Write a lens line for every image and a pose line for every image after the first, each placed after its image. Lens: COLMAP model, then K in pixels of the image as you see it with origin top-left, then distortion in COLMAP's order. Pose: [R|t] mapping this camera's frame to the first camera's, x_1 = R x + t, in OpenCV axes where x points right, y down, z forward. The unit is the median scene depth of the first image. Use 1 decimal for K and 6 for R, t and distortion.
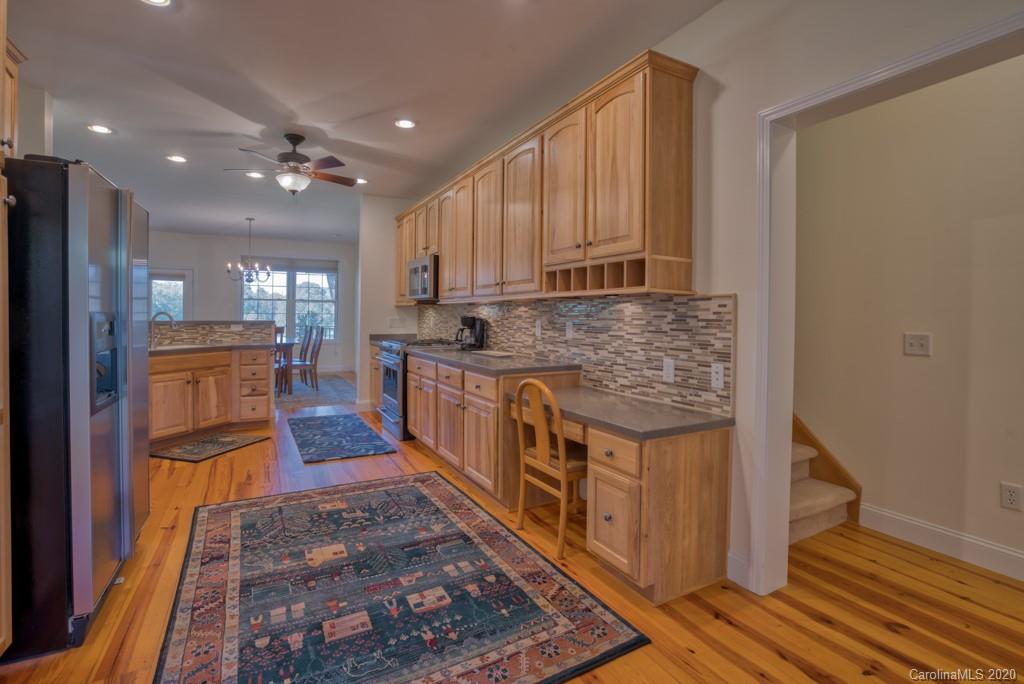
lens RADIAL K [[469.0, 0, 492.3], [0, 469.0, 323.8], [0, 0, 1]] dist [-0.035130, 0.003633]
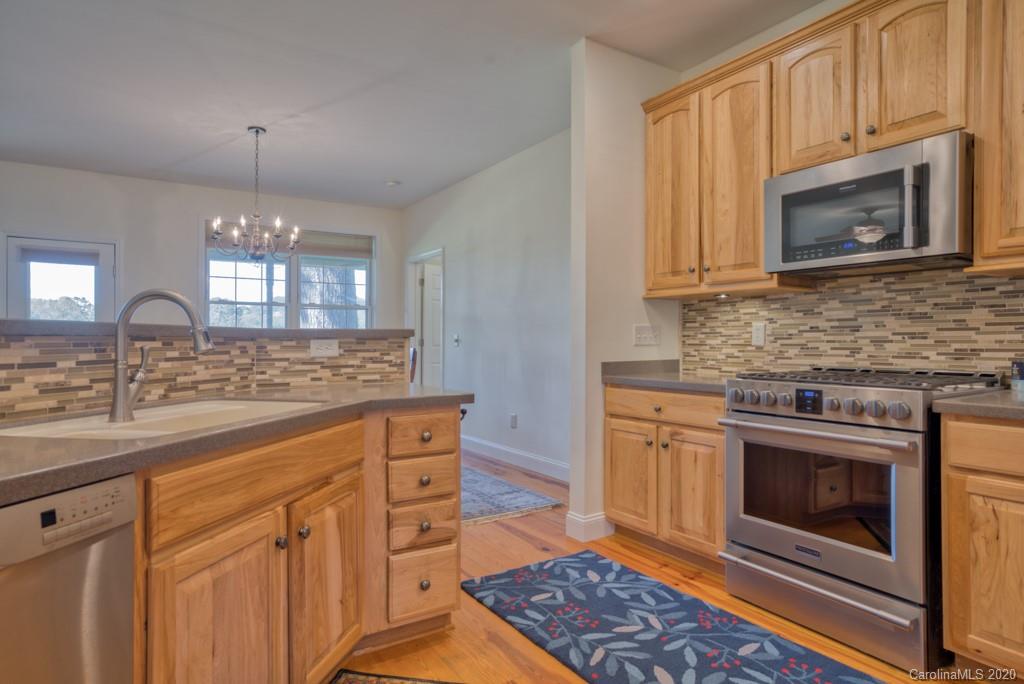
lens RADIAL K [[586.2, 0, 510.6], [0, 586.2, 344.3], [0, 0, 1]] dist [-0.026570, 0.001325]
pose [[0.995643, -0.010663, 0.092633, -0.887305], [0.011404, 0.999907, -0.007471, 0.020796], [-0.092545, 0.008494, 0.995672, 1.035953]]
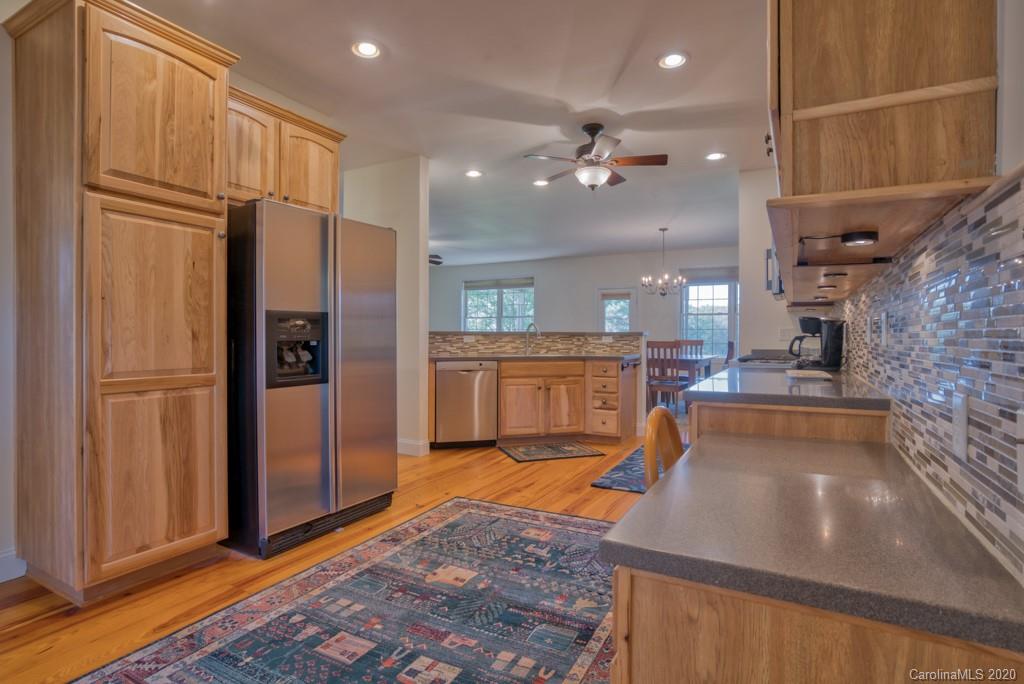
lens RADIAL K [[503.9, 0, 520.5], [0, 503.9, 339.7], [0, 0, 1]] dist [-0.034475, 0.005446]
pose [[0.572378, -0.002121, -0.819987, 0.441581], [-0.008650, 0.999925, -0.008624, 0.039639], [0.819944, 0.012030, 0.572317, 0.469055]]
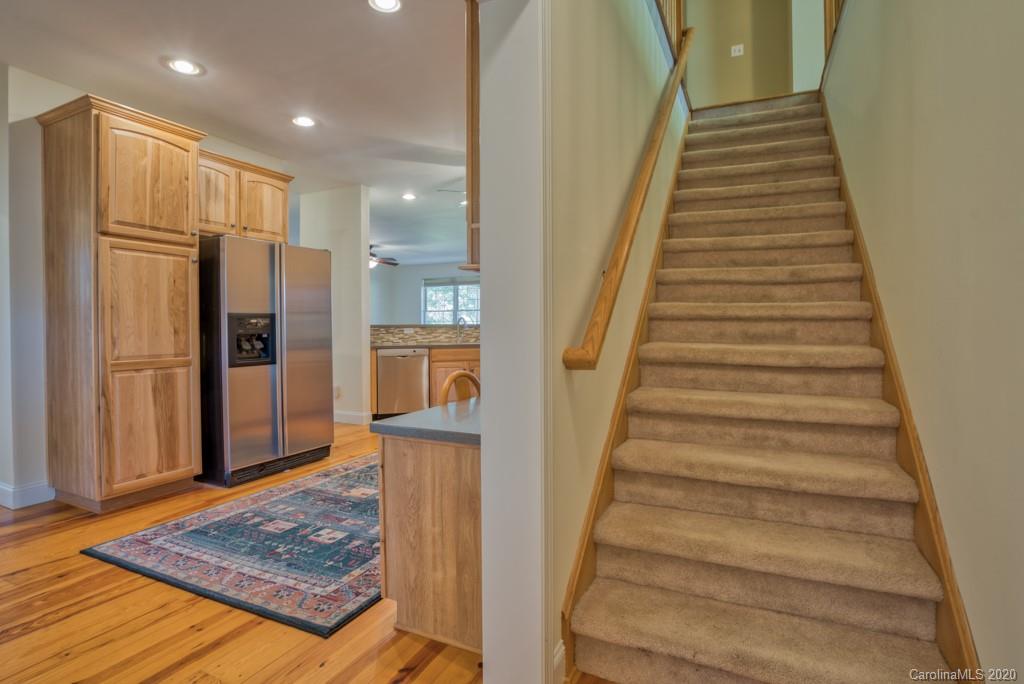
lens RADIAL K [[469.0, 0, 530.4], [0, 469.0, 333.3], [0, 0, 1]] dist [-0.035130, 0.003633]
pose [[0.640514, -0.000155, -0.767946, 0.844498], [-0.001760, 0.999997, -0.001669, 0.035965], [0.767944, 0.002421, 0.640512, 0.444080]]
